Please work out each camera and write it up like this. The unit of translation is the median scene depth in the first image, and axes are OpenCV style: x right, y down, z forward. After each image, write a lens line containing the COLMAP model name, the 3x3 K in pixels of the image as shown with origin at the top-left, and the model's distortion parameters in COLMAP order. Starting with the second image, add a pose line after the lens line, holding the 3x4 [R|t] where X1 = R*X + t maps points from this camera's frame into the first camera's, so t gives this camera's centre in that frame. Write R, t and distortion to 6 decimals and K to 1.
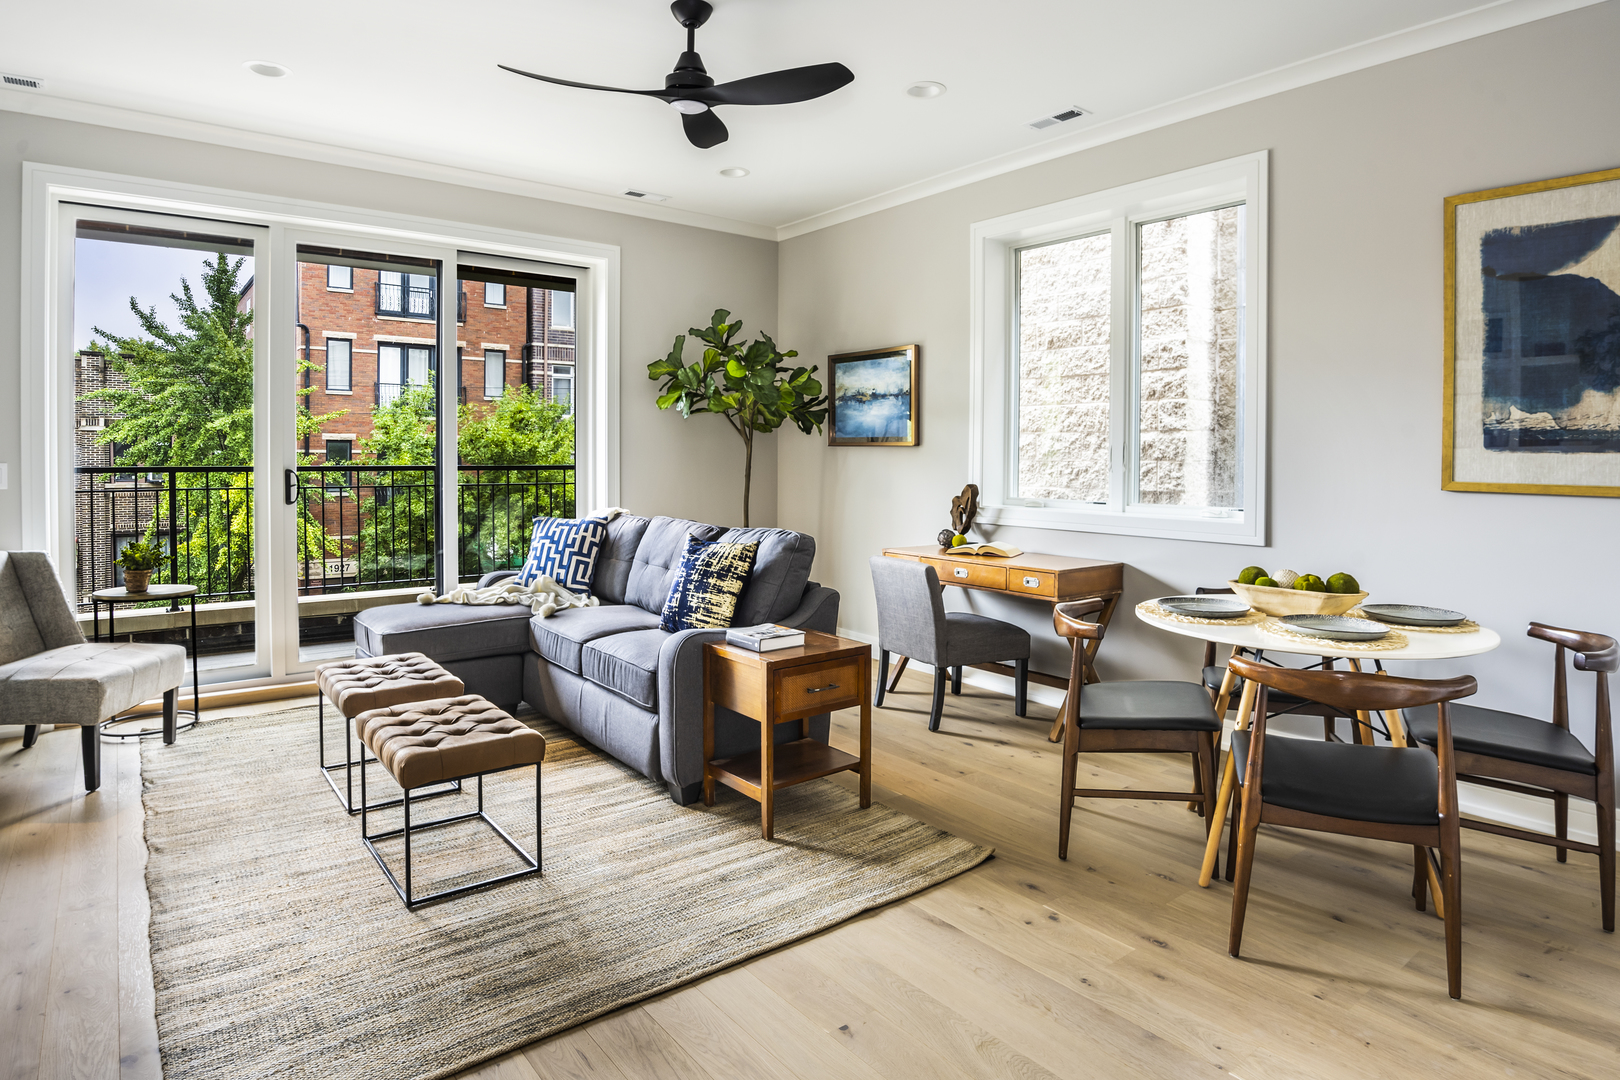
lens RADIAL K [[913.7, 0, 806.9], [0, 913.7, 459.9], [0, 0, 1]] dist [-0.023063, 0.000773]
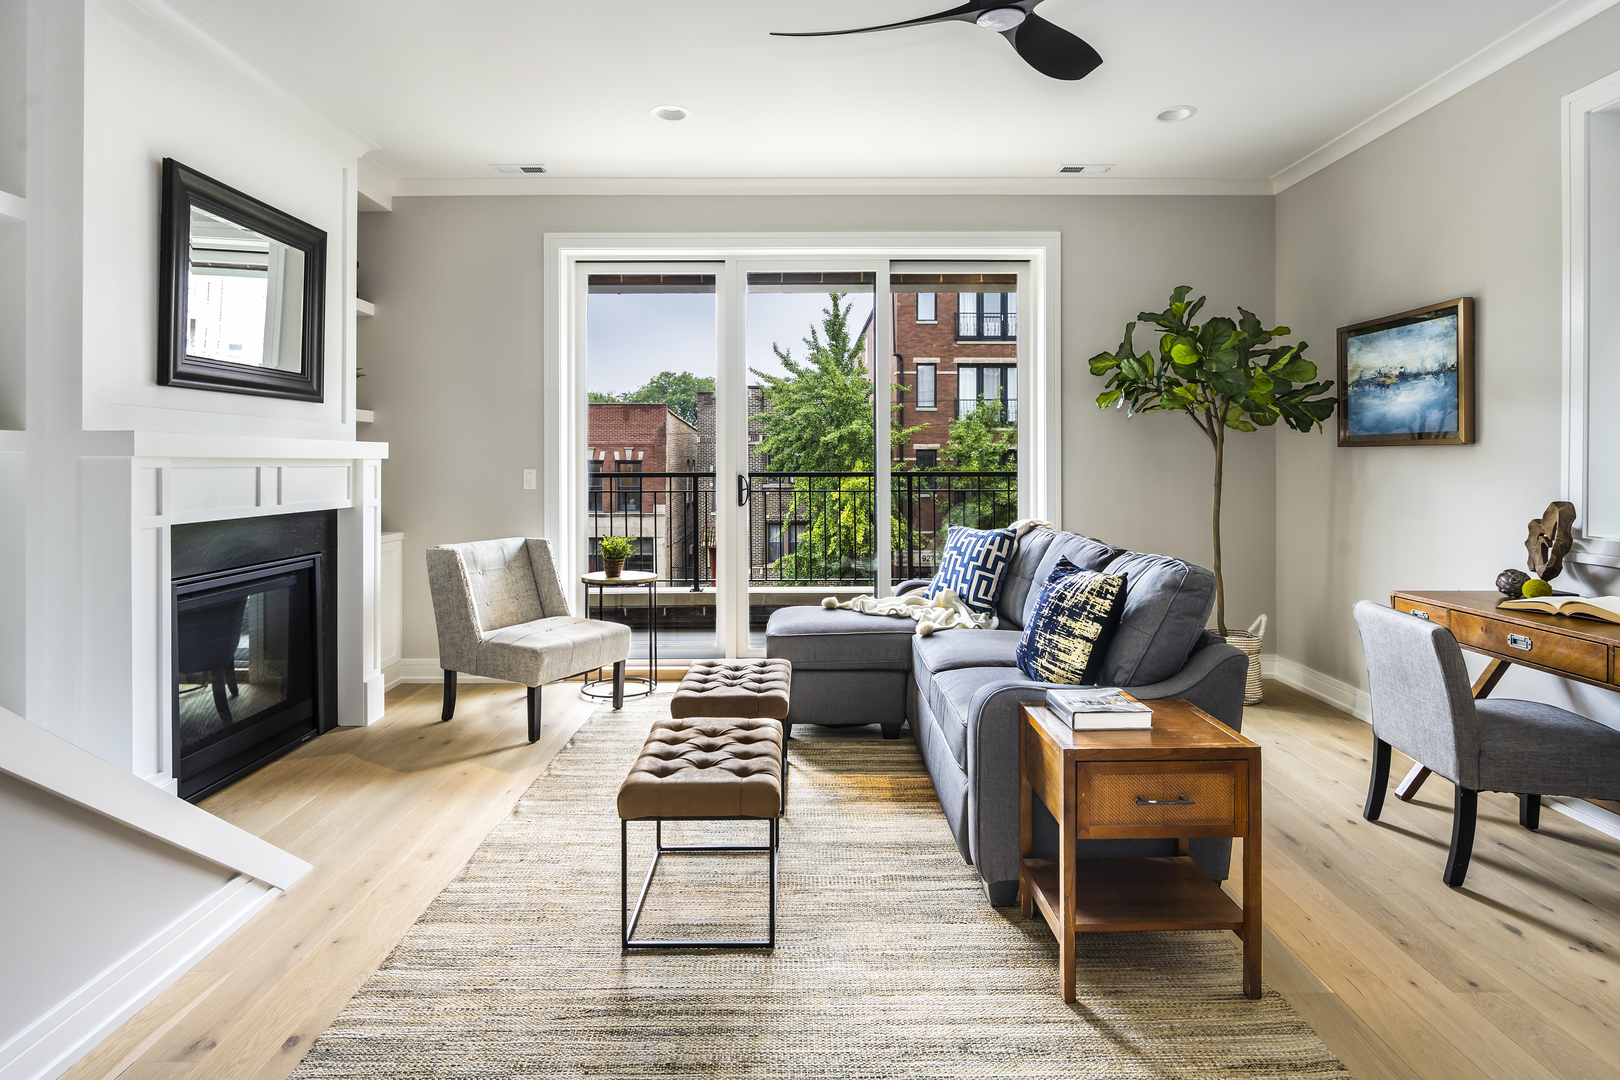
lens RADIAL K [[836.7, 0, 811.5], [0, 836.7, 456.8], [0, 0, 1]] dist [-0.001500, 0.000612]
pose [[0.793834, -0.009580, -0.608059, 0.125372], [0.002921, 0.999924, -0.011941, 0.000355], [0.608128, 0.007703, 0.793802, 0.226149]]
